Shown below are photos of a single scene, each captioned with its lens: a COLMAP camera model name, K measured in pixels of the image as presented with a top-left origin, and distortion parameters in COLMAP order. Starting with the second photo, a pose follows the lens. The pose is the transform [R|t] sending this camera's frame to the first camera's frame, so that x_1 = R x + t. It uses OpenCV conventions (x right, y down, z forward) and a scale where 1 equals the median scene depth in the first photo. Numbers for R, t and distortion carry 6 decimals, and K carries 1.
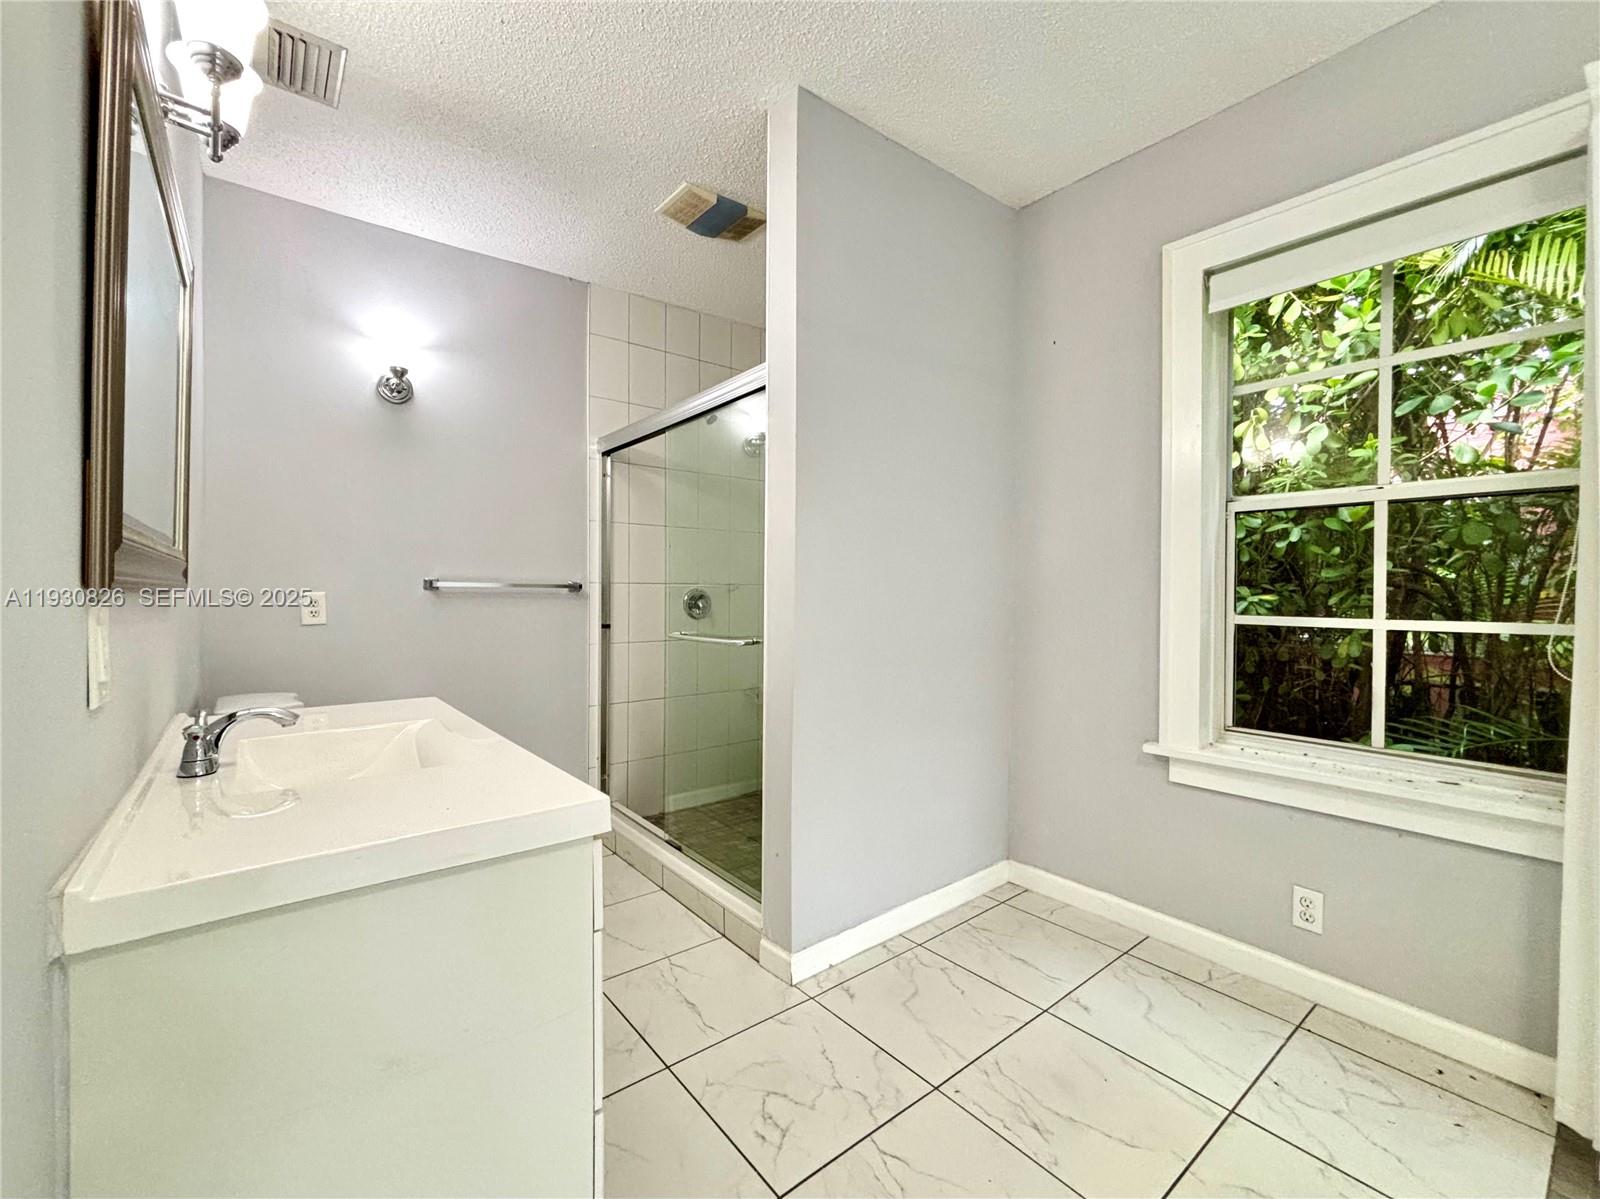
lens RADIAL K [[666.9, 0, 800.0], [0, 666.9, 599.5], [0, 0, 1]] dist [-0.044433, 0.017046]
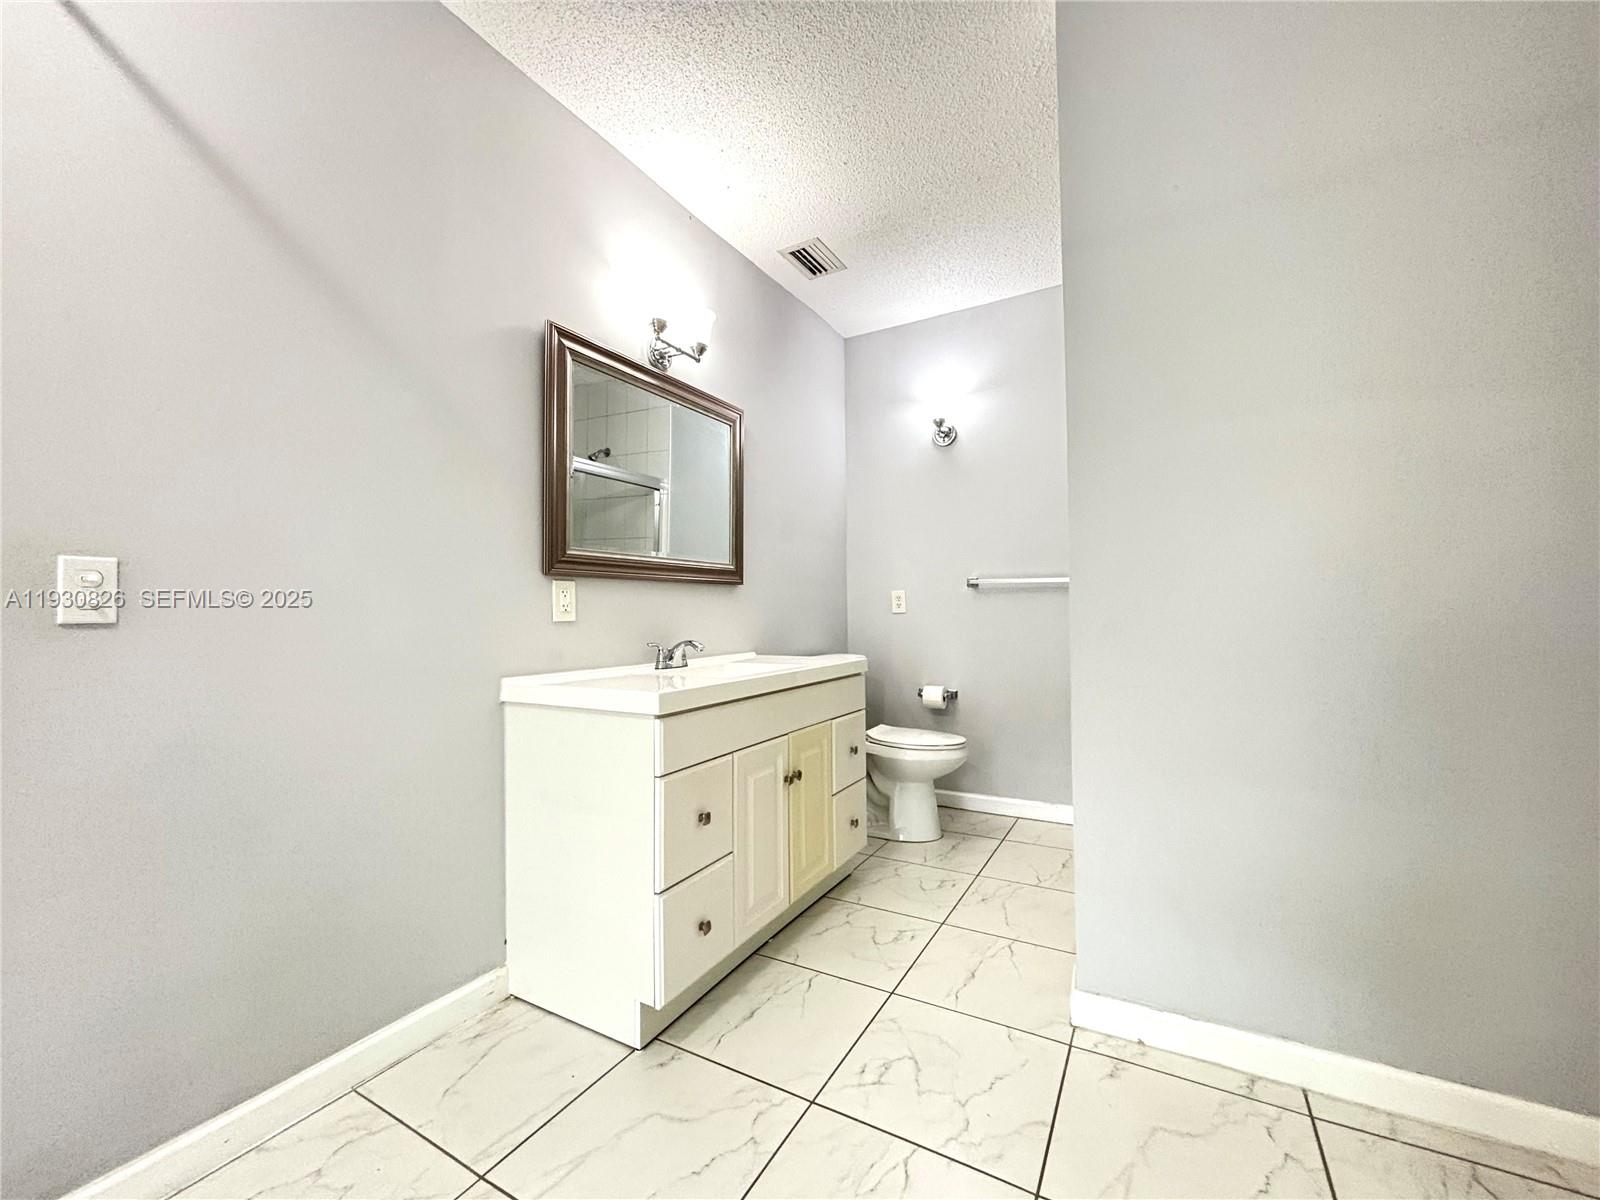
lens RADIAL K [[651.4, 0, 796.5], [0, 651.4, 589.7], [0, 0, 1]] dist [0.007637, -0.000086]
pose [[0.373842, -0.037801, -0.926722, 0.394211], [0.009840, 0.999275, -0.036791, 0.029832], [0.927440, 0.004635, 0.373942, 0.208123]]
